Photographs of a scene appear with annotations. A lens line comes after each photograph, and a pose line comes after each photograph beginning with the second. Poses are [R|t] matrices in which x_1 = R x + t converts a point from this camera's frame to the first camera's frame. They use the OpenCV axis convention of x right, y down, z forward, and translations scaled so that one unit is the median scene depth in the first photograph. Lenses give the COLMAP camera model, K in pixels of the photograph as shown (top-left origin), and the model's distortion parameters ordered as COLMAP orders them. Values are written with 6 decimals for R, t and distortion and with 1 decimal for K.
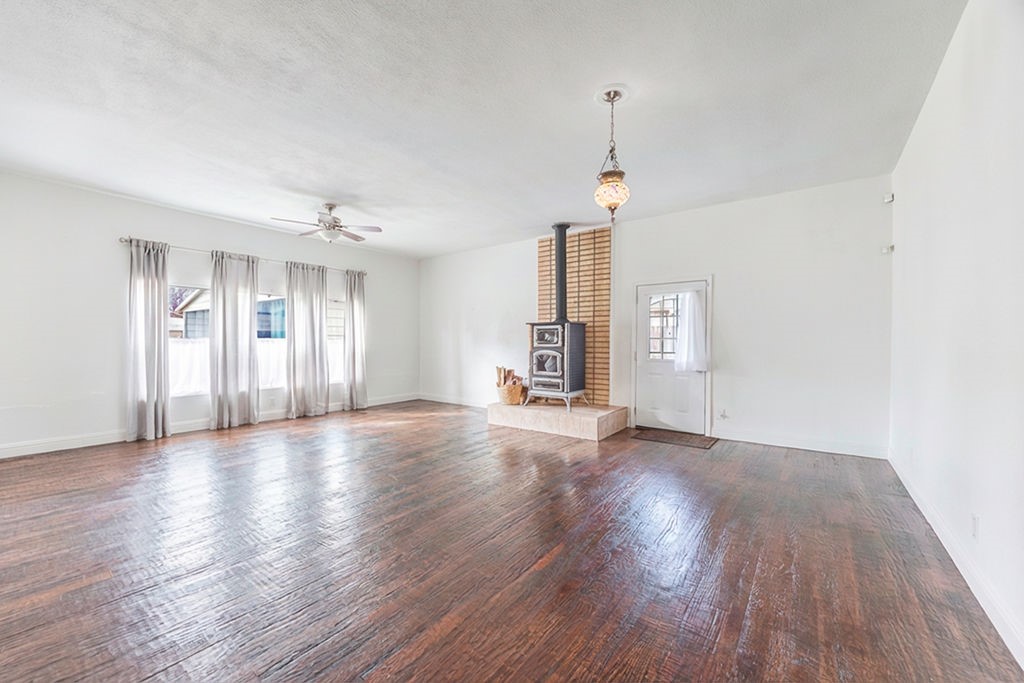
lens RADIAL K [[403.7, 0, 517.5], [0, 403.7, 338.9], [0, 0, 1]] dist [-0.002170, -0.000706]
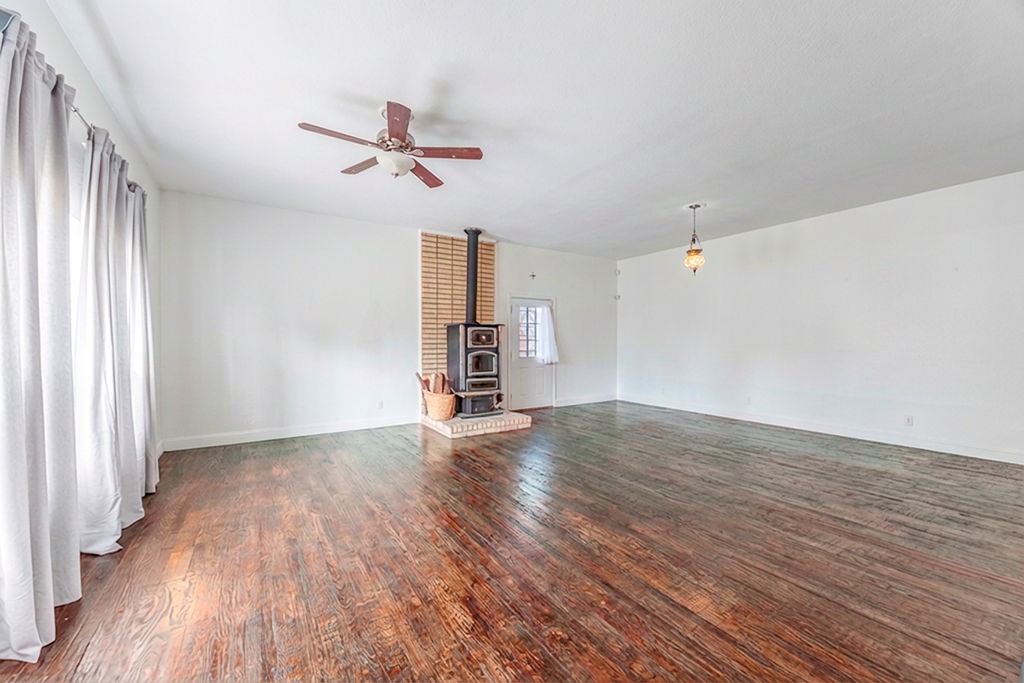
lens RADIAL K [[403.7, 0, 515.1], [0, 403.7, 347.7], [0, 0, 1]] dist [-0.002170, -0.000706]
pose [[0.348173, -0.013081, 0.937339, -0.865461], [-0.005769, 0.999854, 0.016096, 0.002107], [-0.937413, -0.011012, 0.348046, 0.560198]]
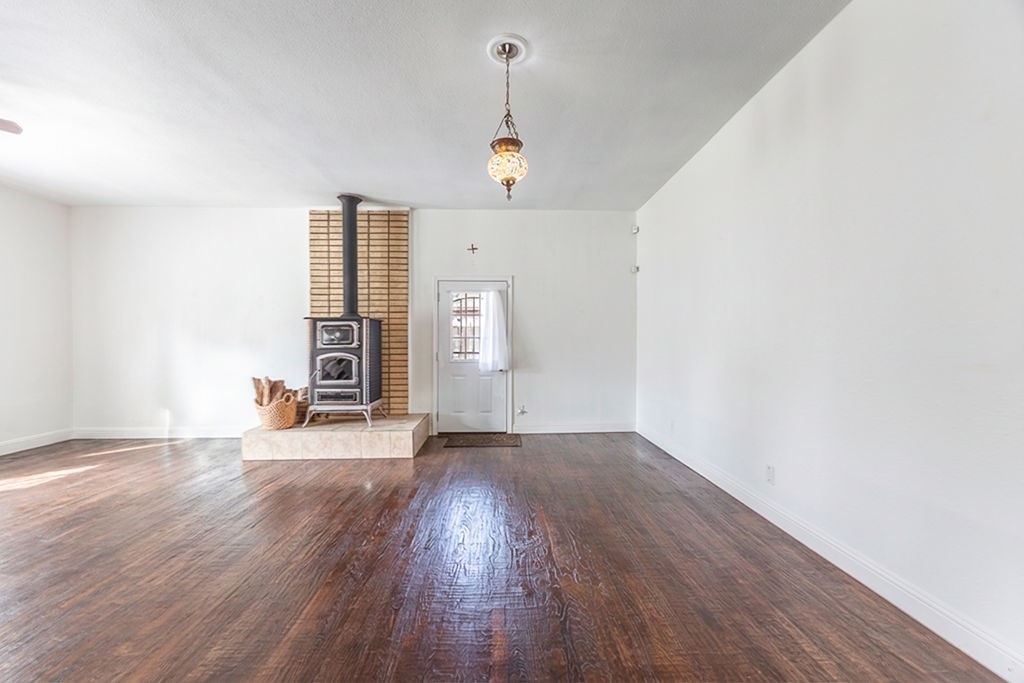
lens RADIAL K [[403.7, 0, 511.2], [0, 403.7, 340.5], [0, 0, 1]] dist [-0.002170, -0.000706]
pose [[0.779790, -0.001691, 0.626039, -0.153332], [-0.000081, 0.999996, 0.002802, 0.002169], [-0.626041, -0.002236, 0.779787, 0.176810]]
